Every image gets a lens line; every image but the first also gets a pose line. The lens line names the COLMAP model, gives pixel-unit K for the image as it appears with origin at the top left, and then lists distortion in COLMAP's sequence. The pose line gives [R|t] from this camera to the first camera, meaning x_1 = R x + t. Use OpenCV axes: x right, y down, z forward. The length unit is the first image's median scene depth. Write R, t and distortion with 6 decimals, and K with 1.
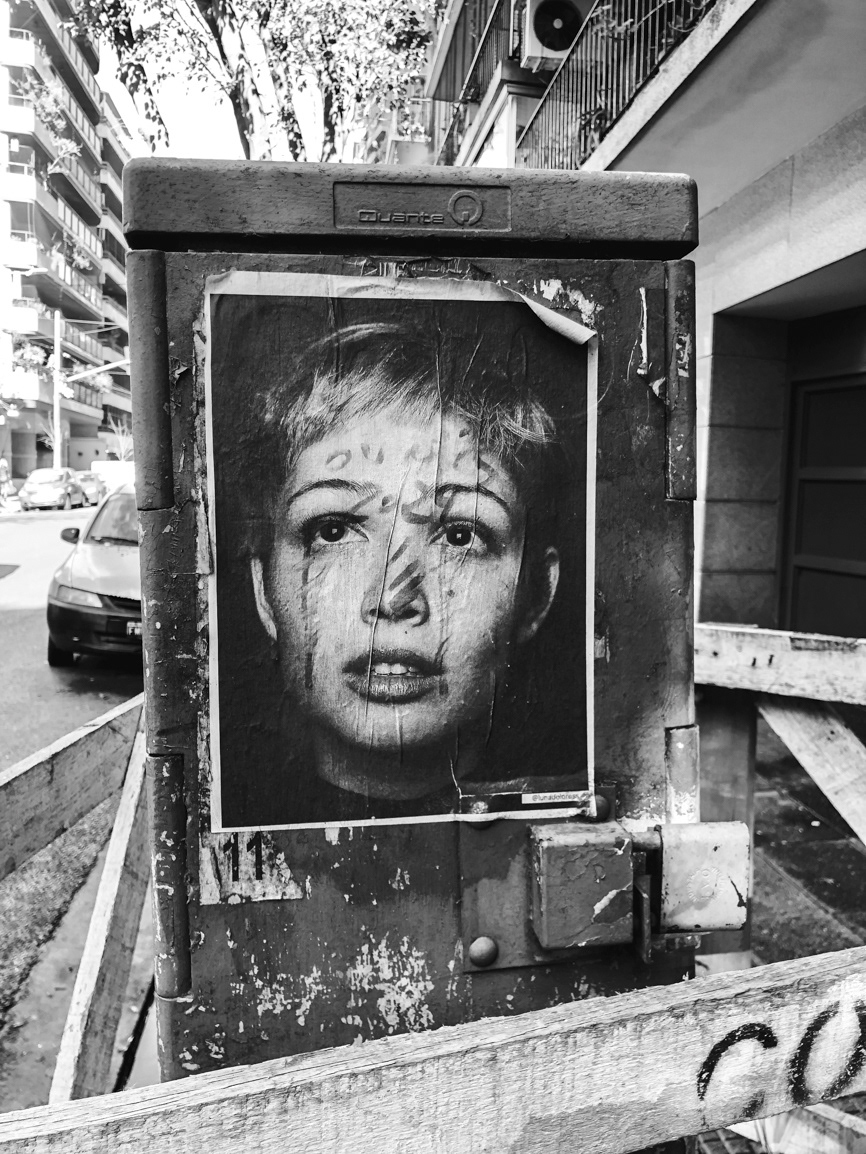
lens RADIAL K [[939.6, 0, 431.9], [0, 939.6, 572.9], [0, 0, 1]] dist [0.005562, -0.000692]
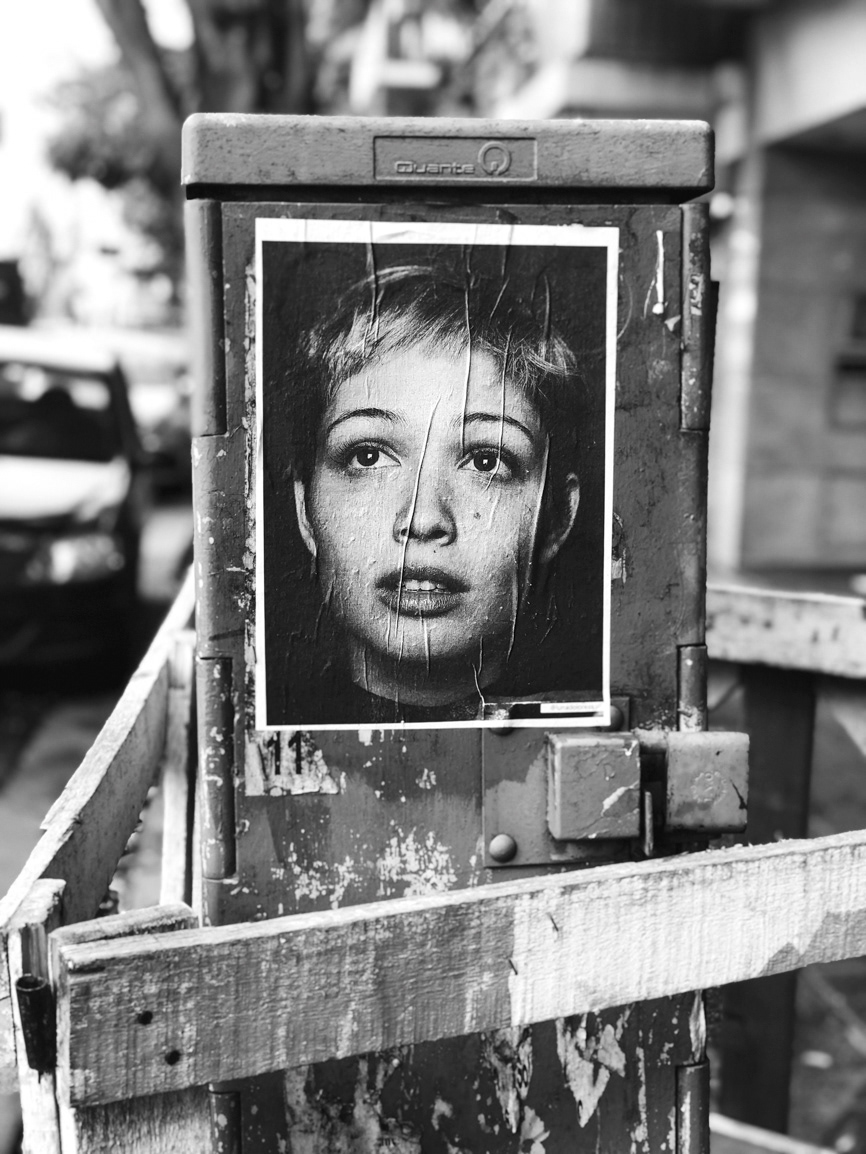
lens RADIAL K [[1739.1, 0, 435.4], [0, 1739.1, 584.1], [0, 0, 1]] dist [0.052172, 0.000000]
pose [[0.999902, 0.011403, -0.008181, -0.010081], [-0.011081, 0.999201, 0.038388, 0.024462], [0.008613, -0.038293, 0.999229, -1.002514]]
